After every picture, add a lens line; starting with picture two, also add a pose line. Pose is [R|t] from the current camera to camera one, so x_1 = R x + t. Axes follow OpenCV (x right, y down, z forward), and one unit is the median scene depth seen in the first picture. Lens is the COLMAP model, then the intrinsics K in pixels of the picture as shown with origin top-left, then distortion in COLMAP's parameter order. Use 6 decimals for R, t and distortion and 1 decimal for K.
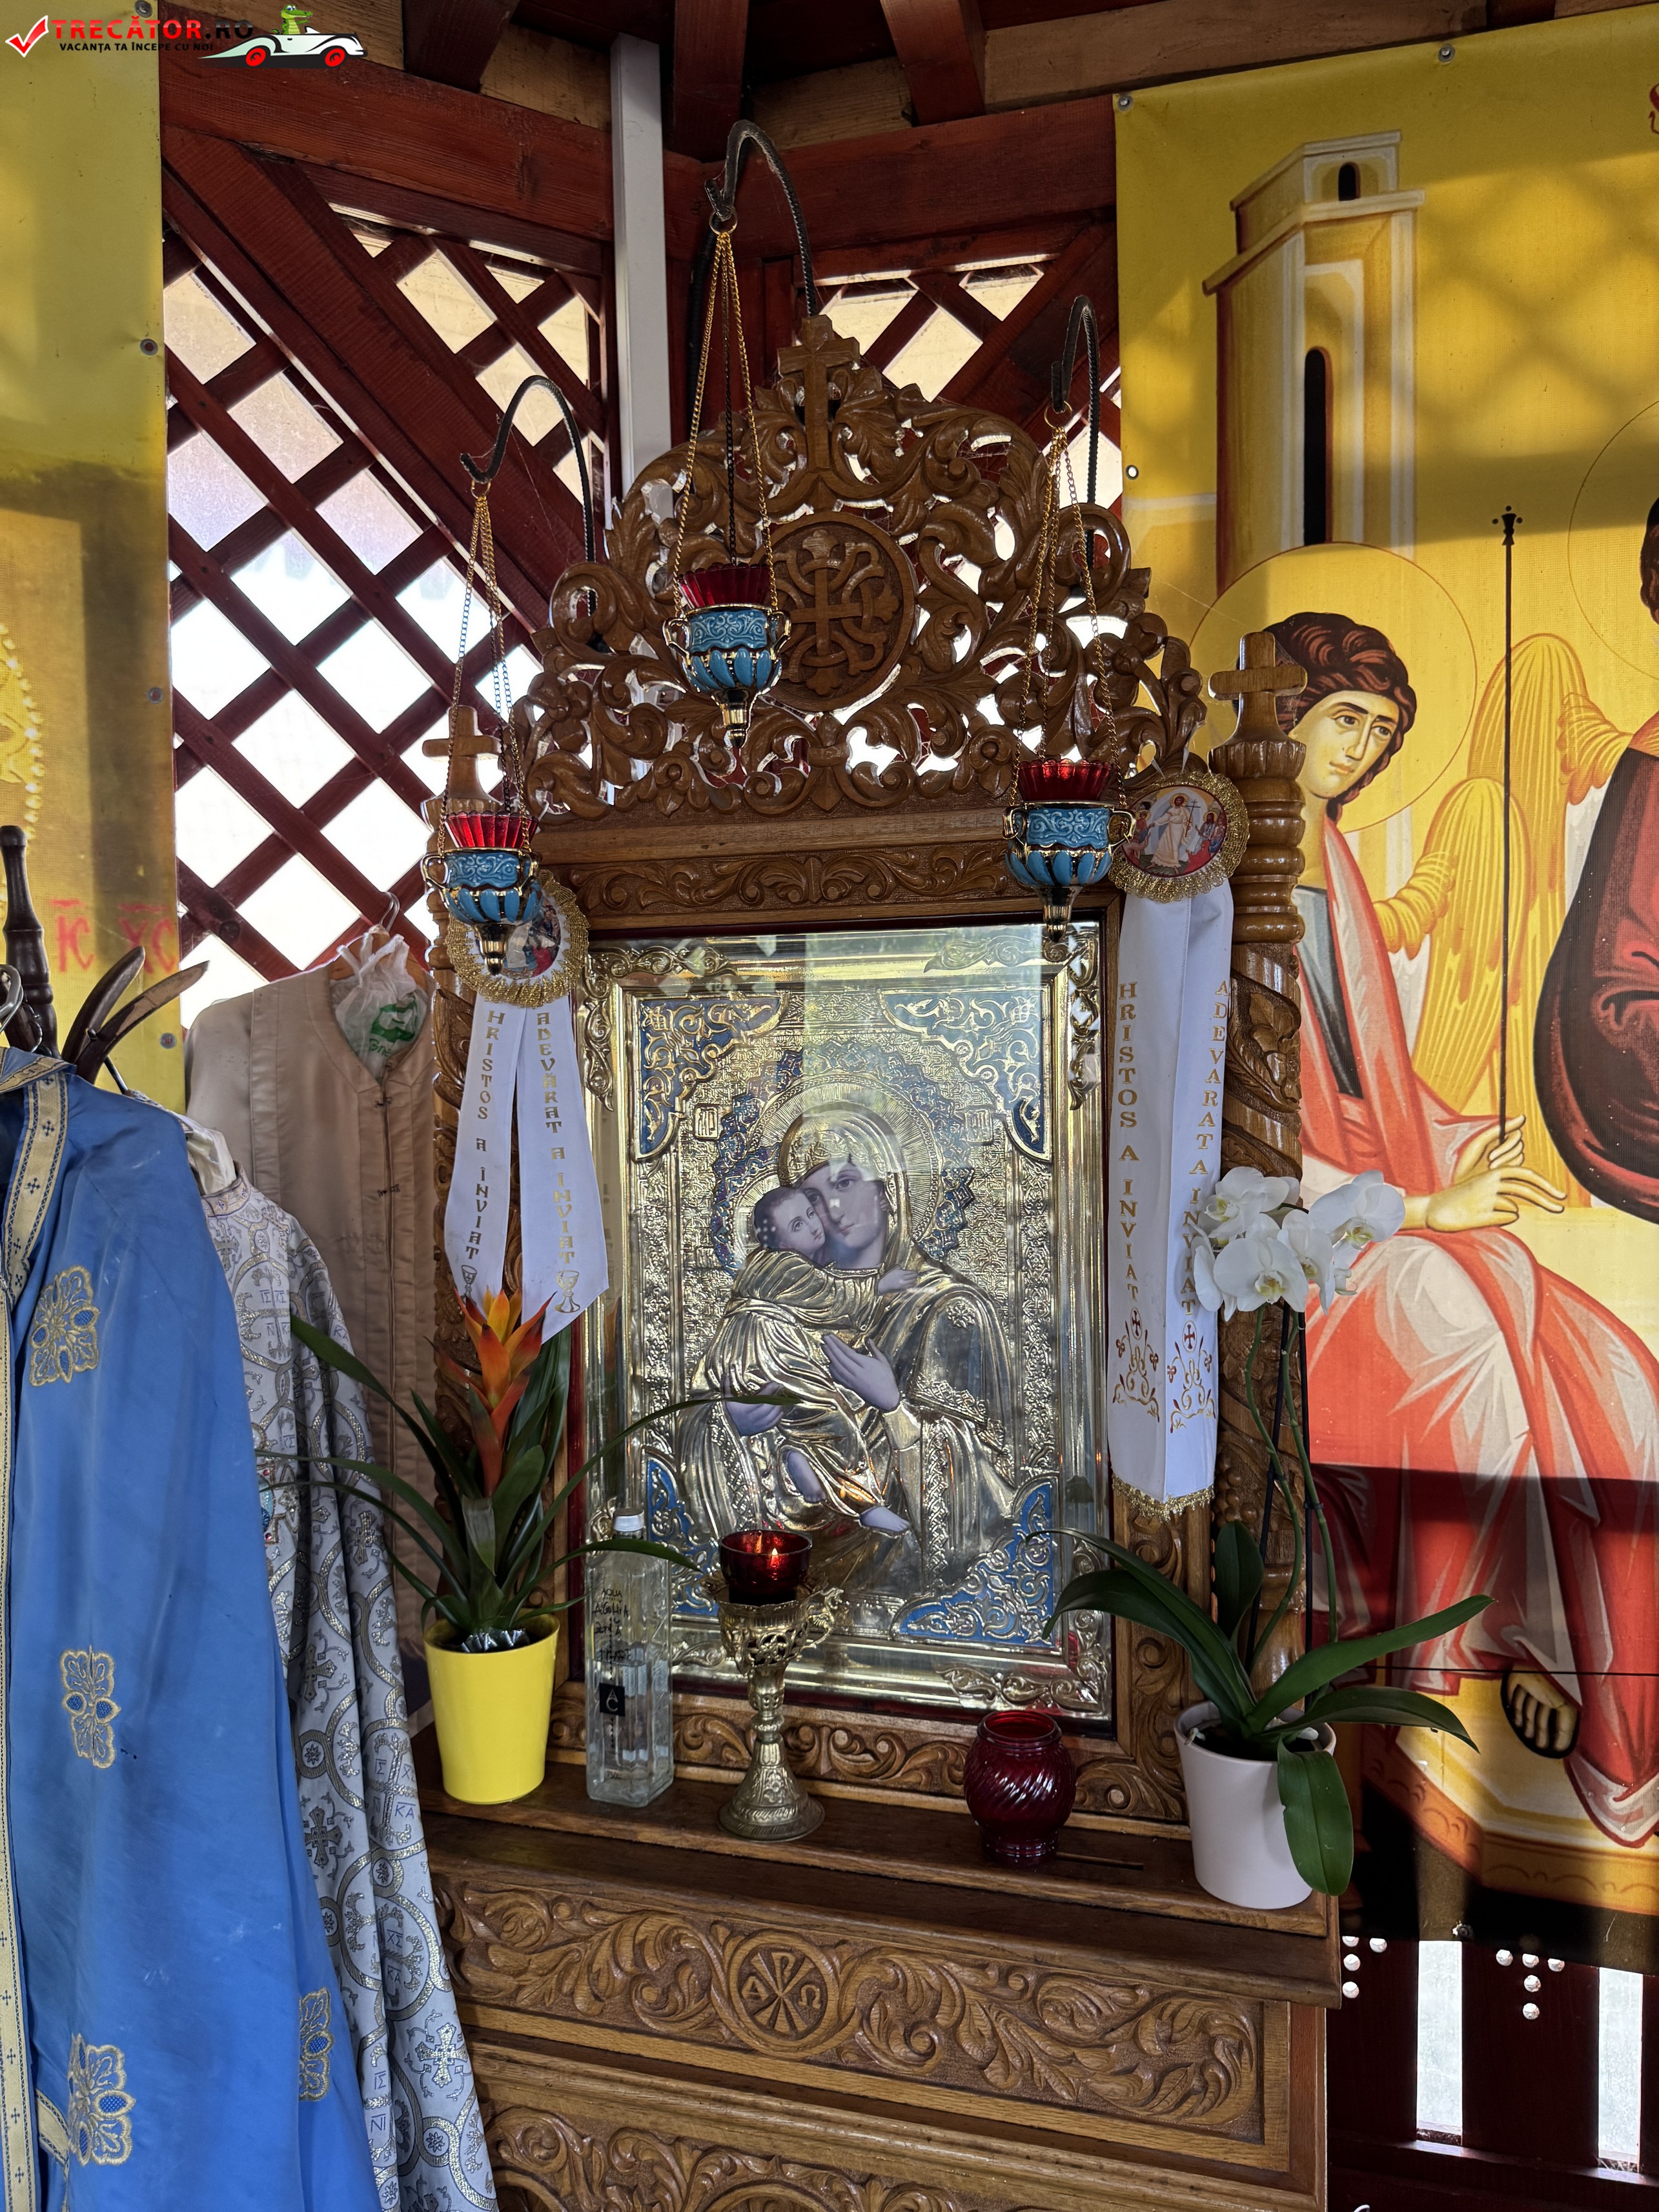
lens RADIAL K [[1585.6, 0, 828.9], [0, 1585.6, 1086.1], [0, 0, 1]] dist [-0.024249, -0.001713]
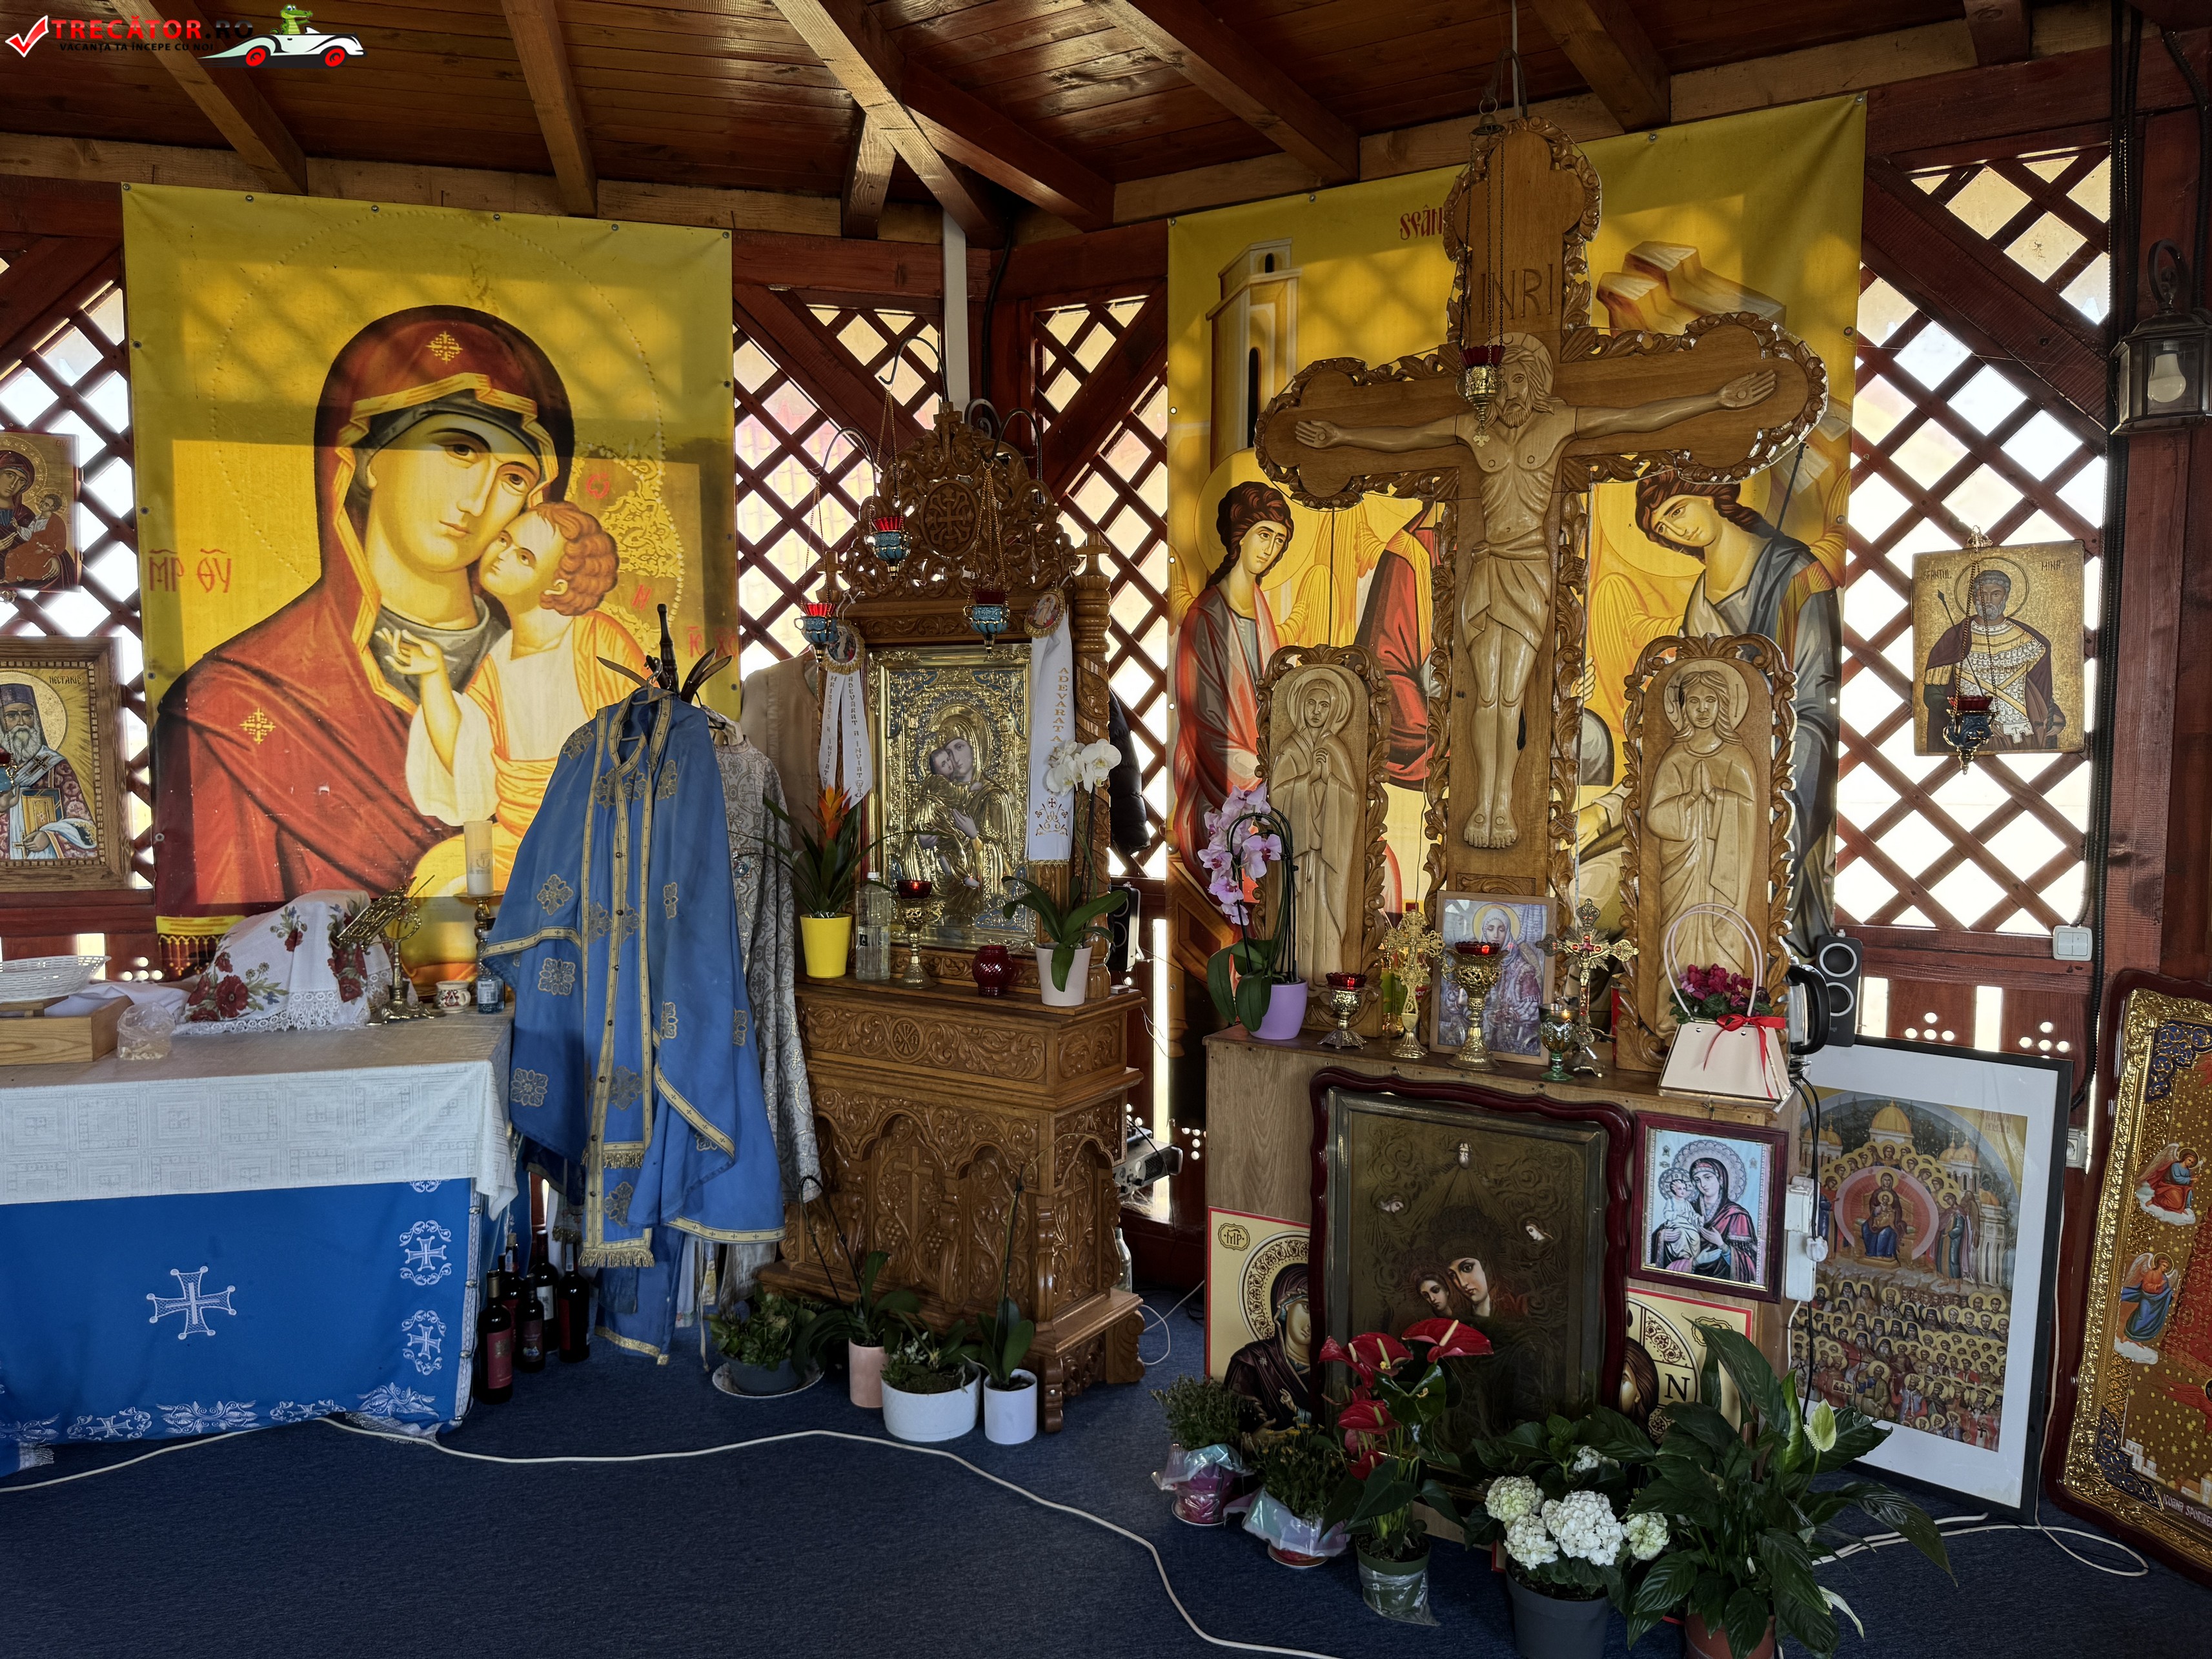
lens RADIAL K [[1573.8, 0, 1099.5], [0, 1573.8, 843.3], [0, 0, 1]] dist [-0.002676, -0.006284]
pose [[0.960257, 0.038439, -0.276458, 0.734839], [-0.022338, 0.997878, 0.061156, 0.045924], [0.278222, -0.052550, 0.959078, -1.066694]]
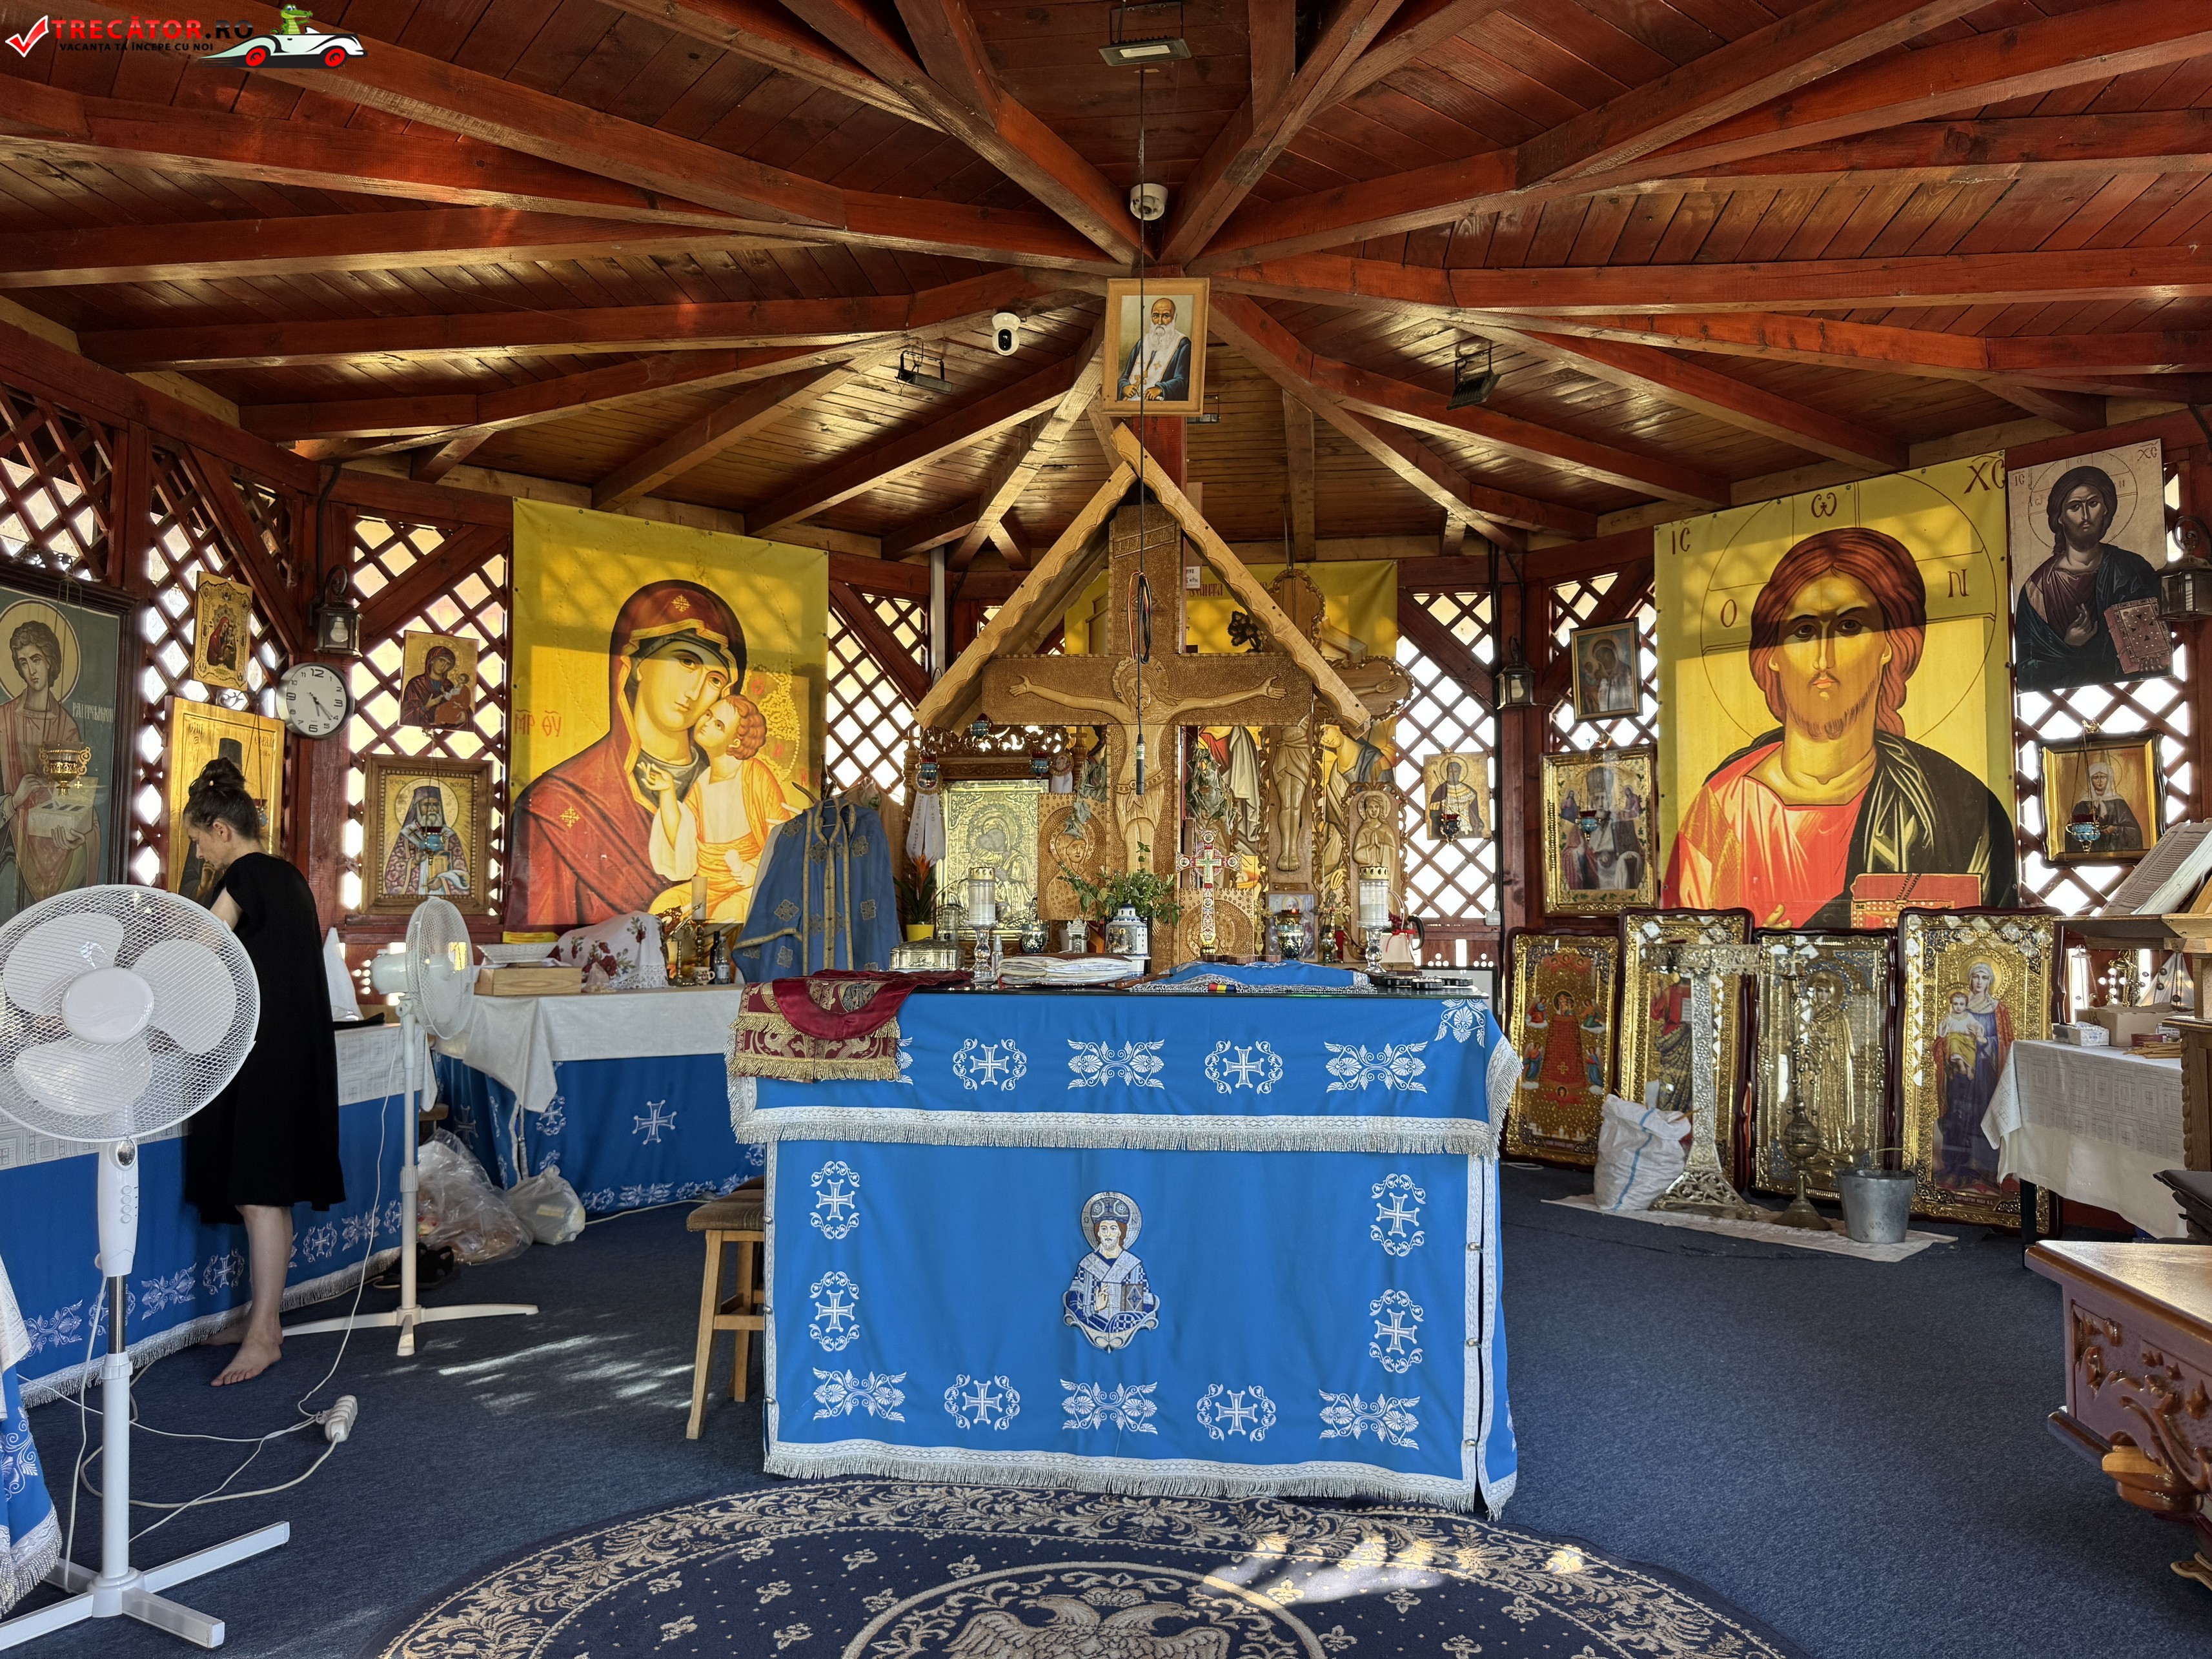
lens RADIAL K [[1548.0, 0, 1106.0], [0, 1548.0, 829.5], [0, 0, 1]] dist [0.127278, -0.203970]
pose [[0.991851, 0.023653, 0.125186, -0.194983], [-0.013943, 0.996866, -0.077876, 0.328128], [-0.126636, 0.075496, 0.989072, -2.966792]]
